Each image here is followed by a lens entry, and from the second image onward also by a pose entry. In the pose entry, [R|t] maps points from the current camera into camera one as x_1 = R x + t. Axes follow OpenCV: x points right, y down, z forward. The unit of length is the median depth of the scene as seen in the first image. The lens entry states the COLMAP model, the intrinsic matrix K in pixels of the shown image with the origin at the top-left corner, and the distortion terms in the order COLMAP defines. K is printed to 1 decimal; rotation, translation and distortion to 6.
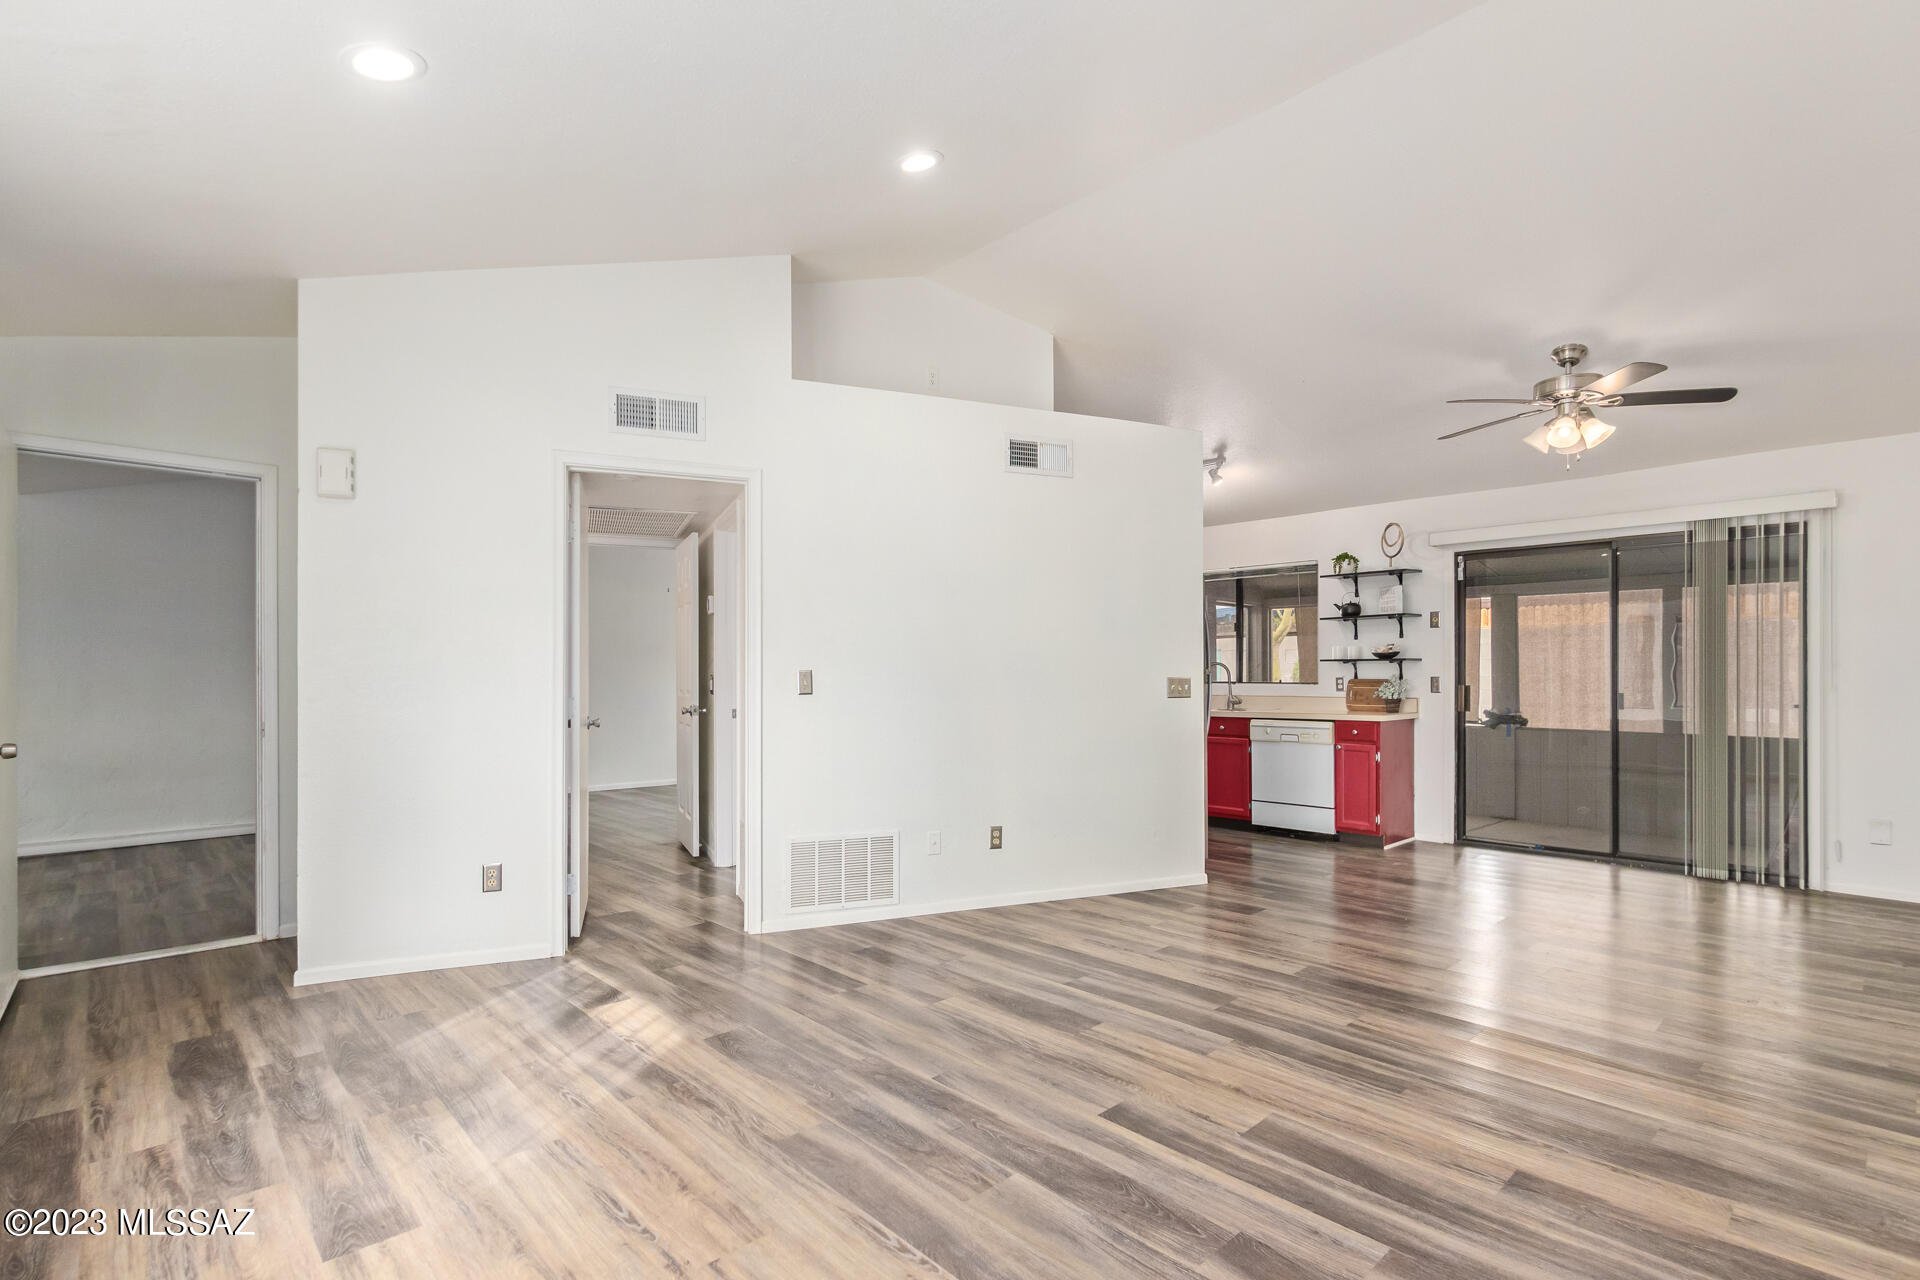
lens RADIAL K [[902.6, 0, 953.8], [0, 902.6, 675.5], [0, 0, 1]] dist [0.004954, -0.000056]
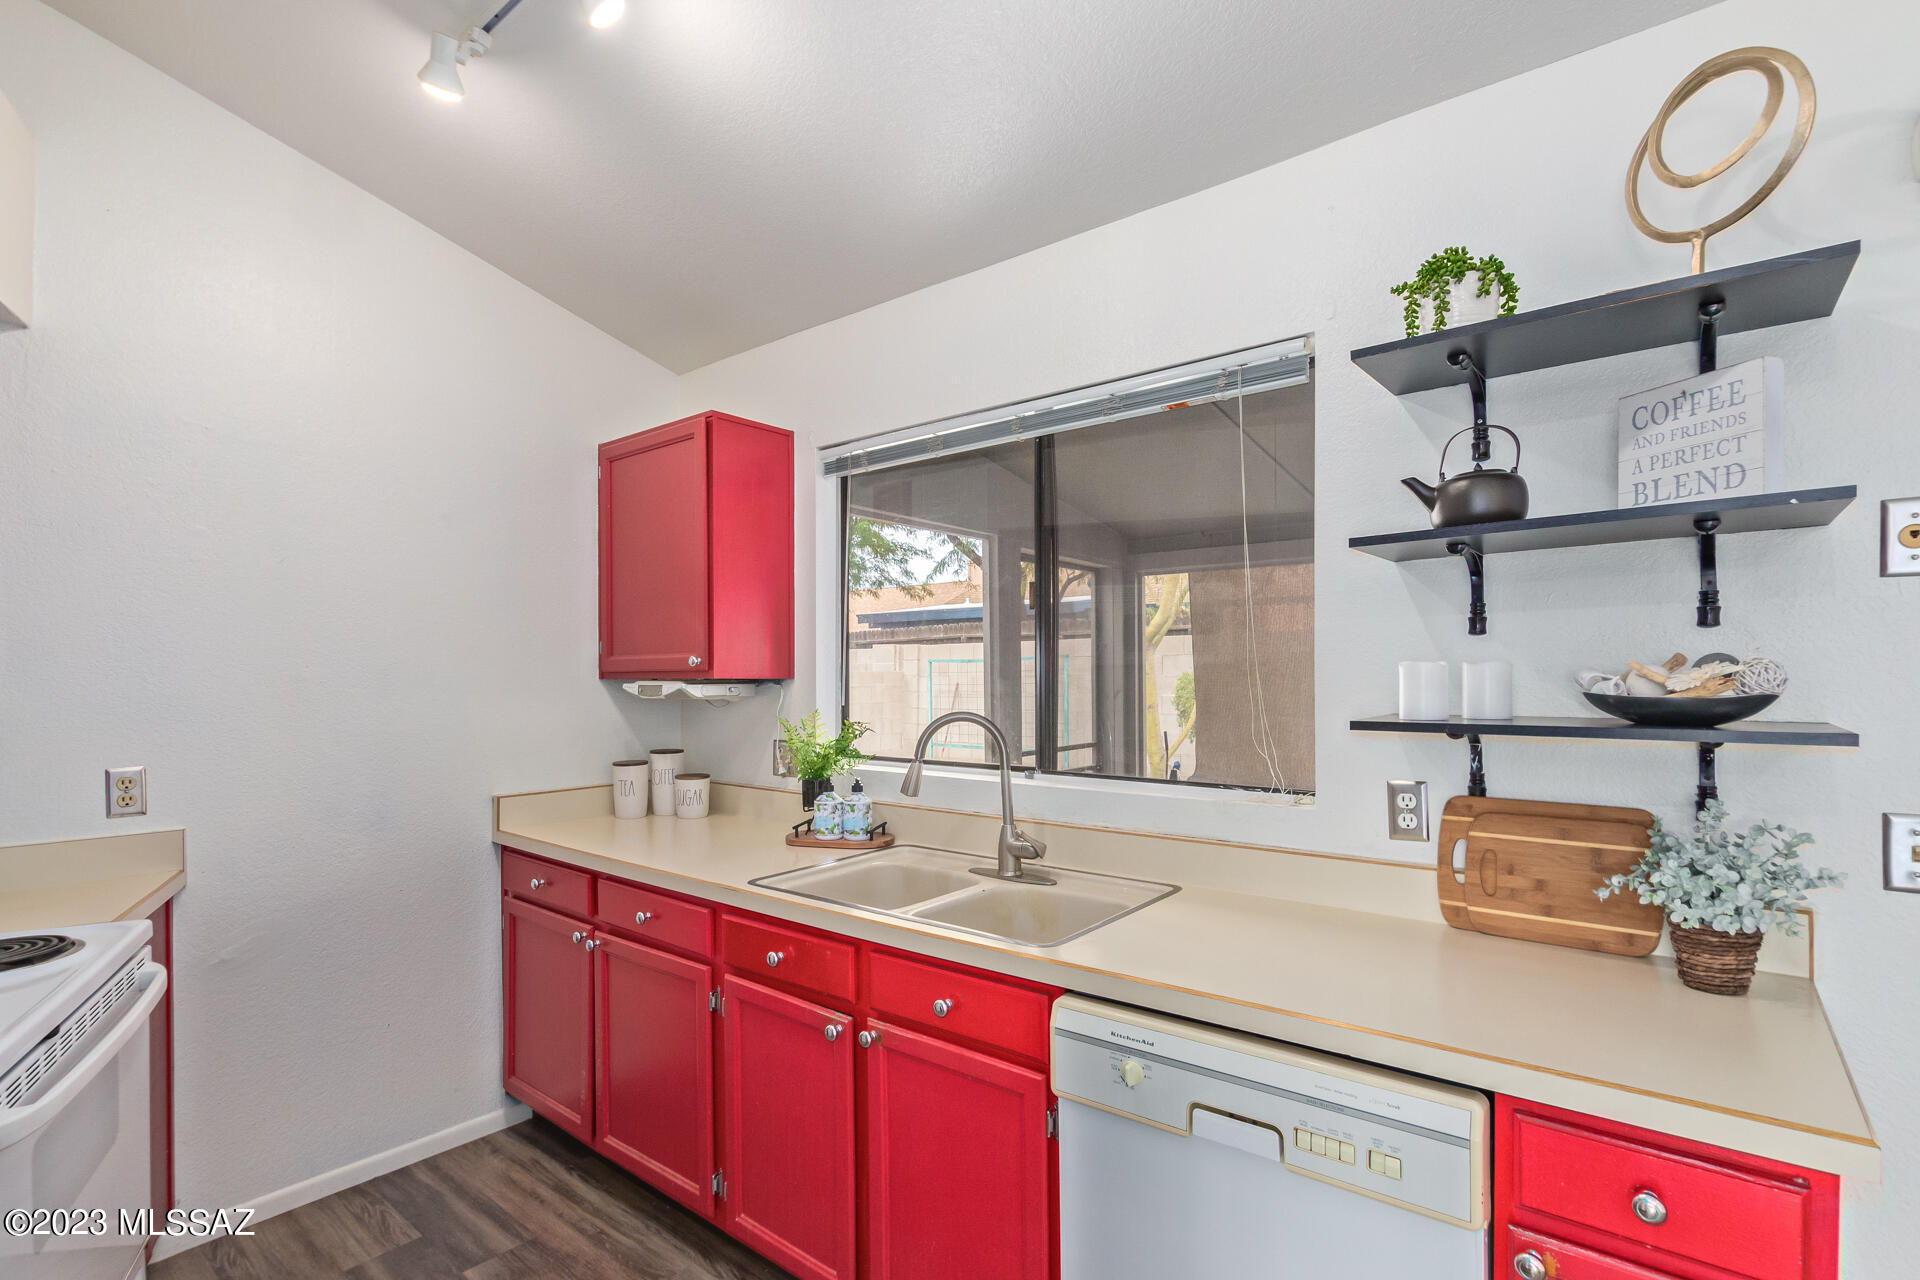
lens RADIAL K [[902.6, 0, 953.8], [0, 902.6, 675.5], [0, 0, 1]] dist [0.004954, -0.000056]
pose [[0.991278, -0.002826, 0.131755, 0.525331], [0.003111, 0.999993, -0.001956, -0.054961], [-0.131749, 0.002349, 0.991280, 1.494563]]
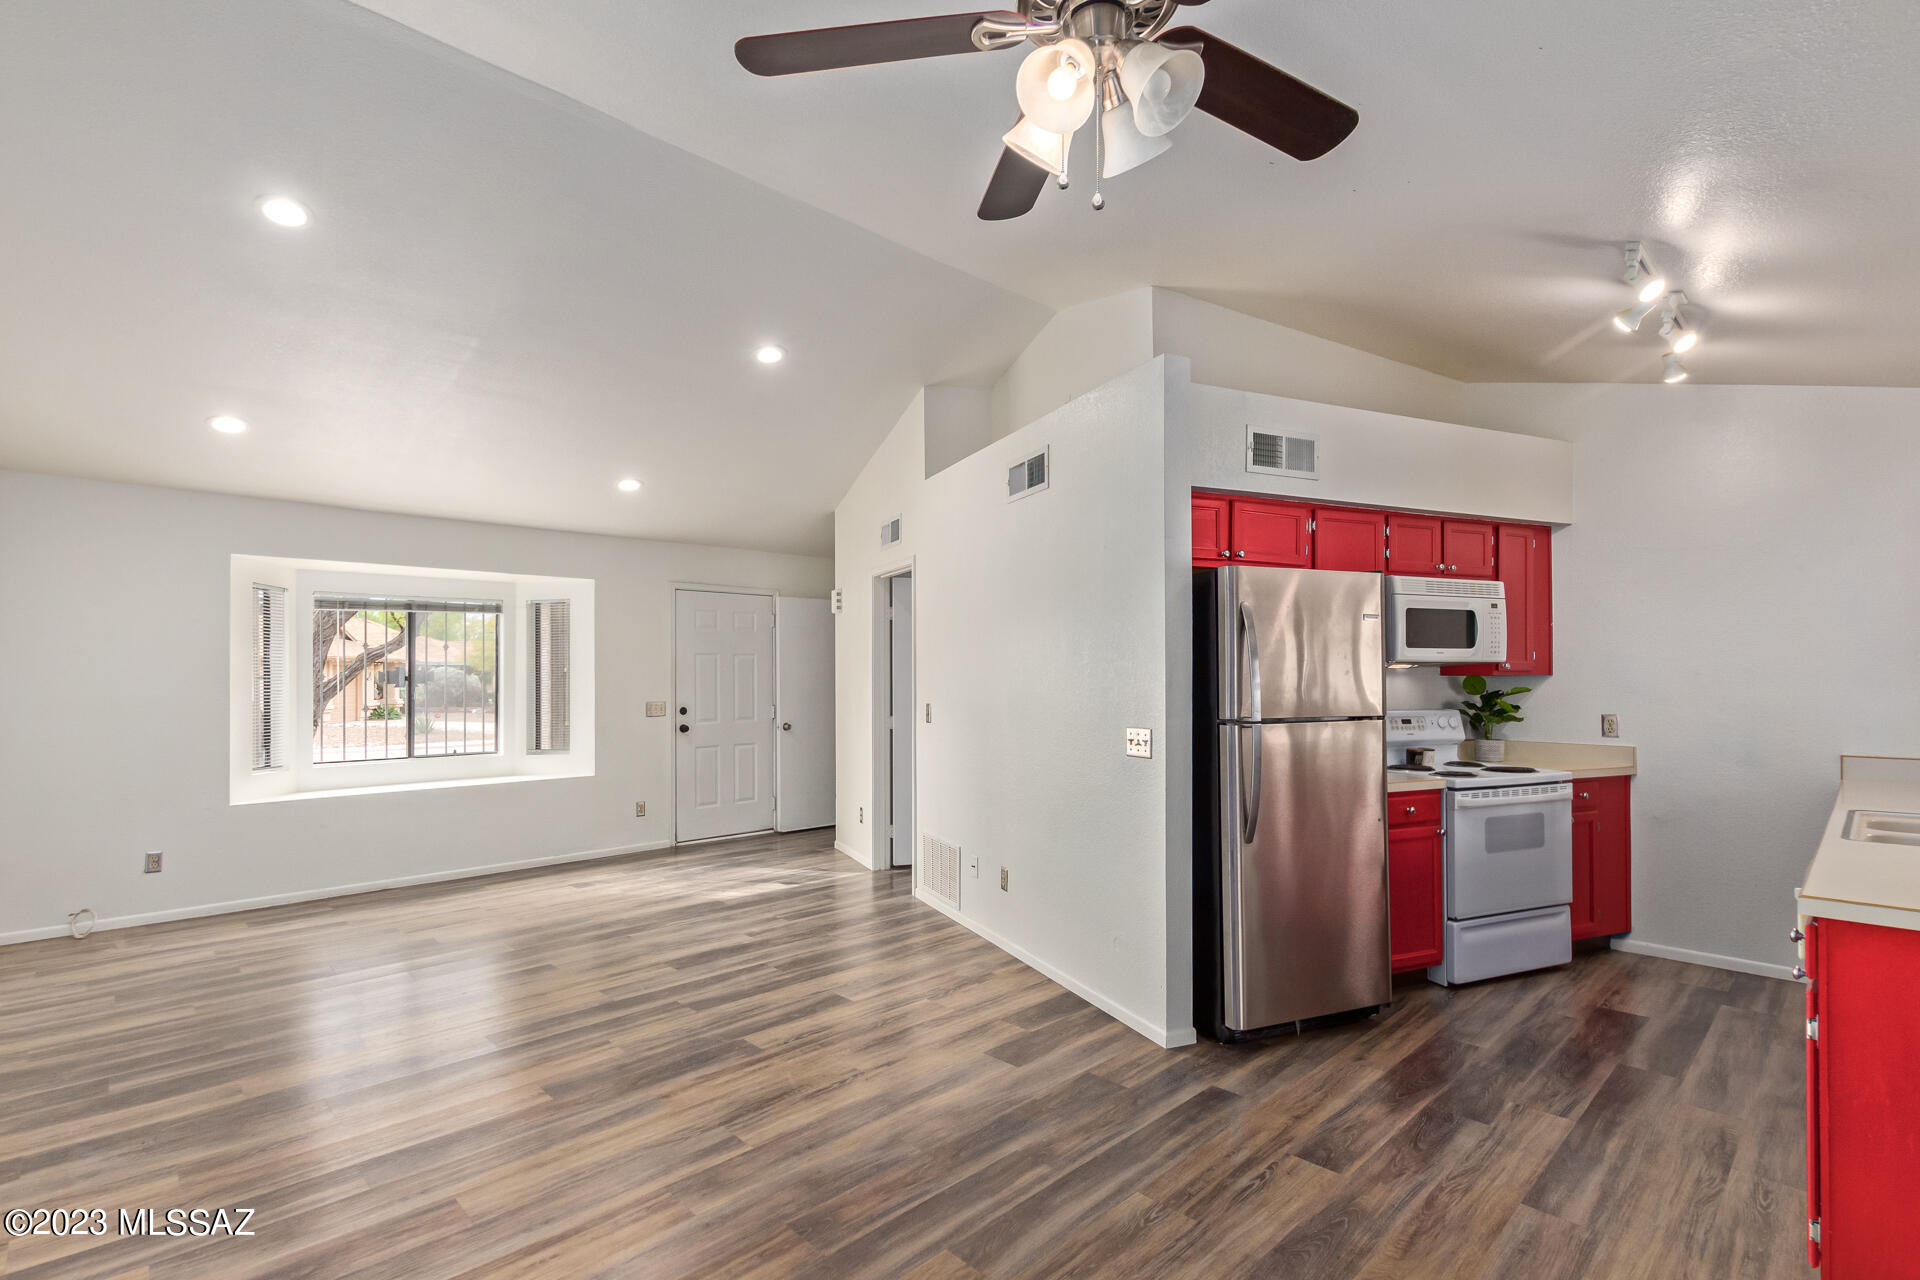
lens RADIAL K [[902.6, 0, 953.8], [0, 902.6, 675.5], [0, 0, 1]] dist [0.004954, -0.000056]
pose [[0.014543, -0.001811, -0.999893, 1.334131], [0.001882, 0.999997, -0.001784, -0.051500], [0.999892, -0.001856, 0.014546, 1.209977]]
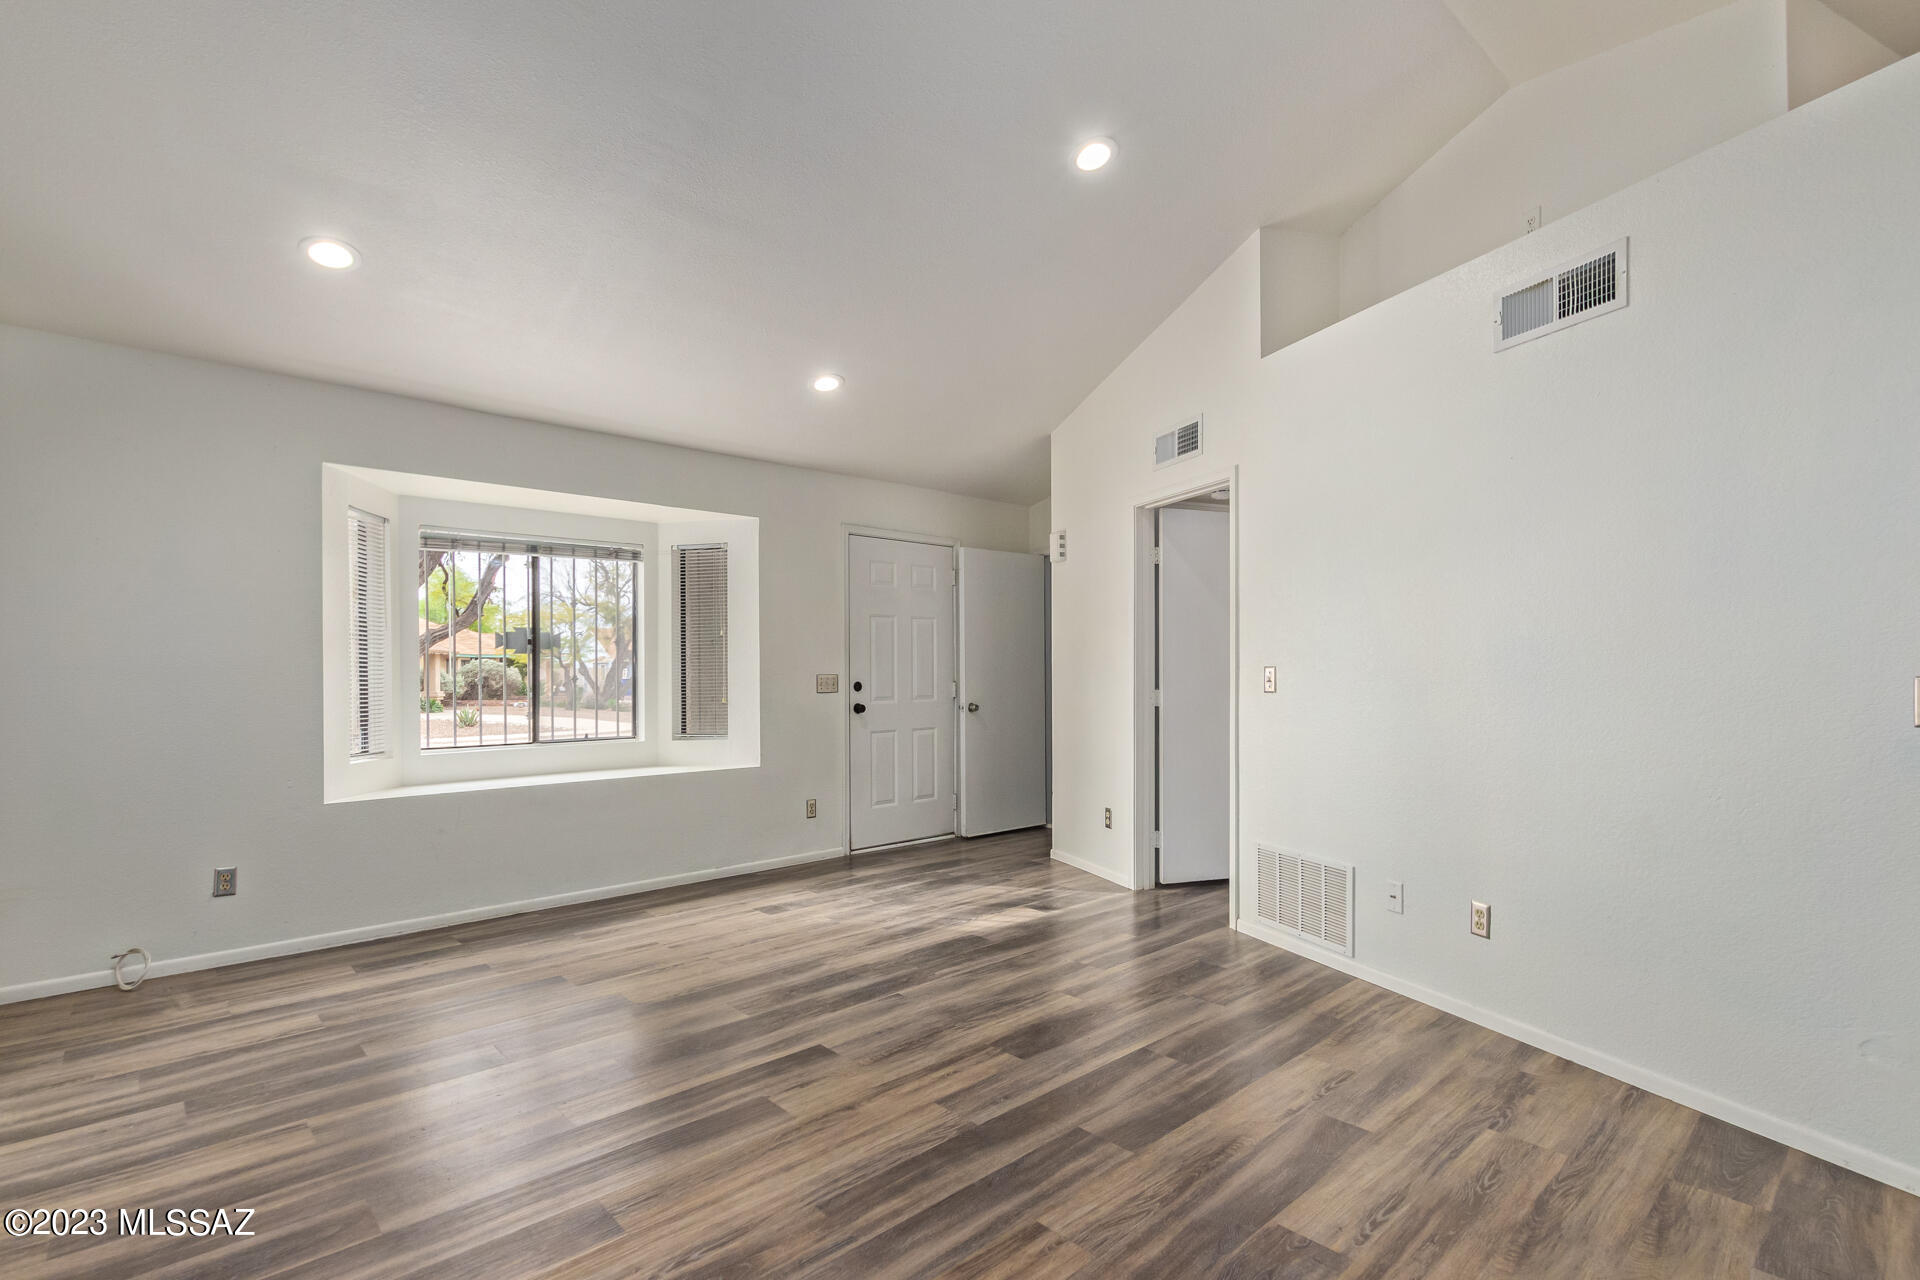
lens RADIAL K [[902.6, 0, 953.8], [0, 902.6, 675.5], [0, 0, 1]] dist [0.004954, -0.000056]
pose [[-0.007751, 0.002028, -0.999968, 0.917002], [0.002365, 0.999995, 0.002010, 0.001453], [0.999967, -0.002349, -0.007756, 0.811405]]
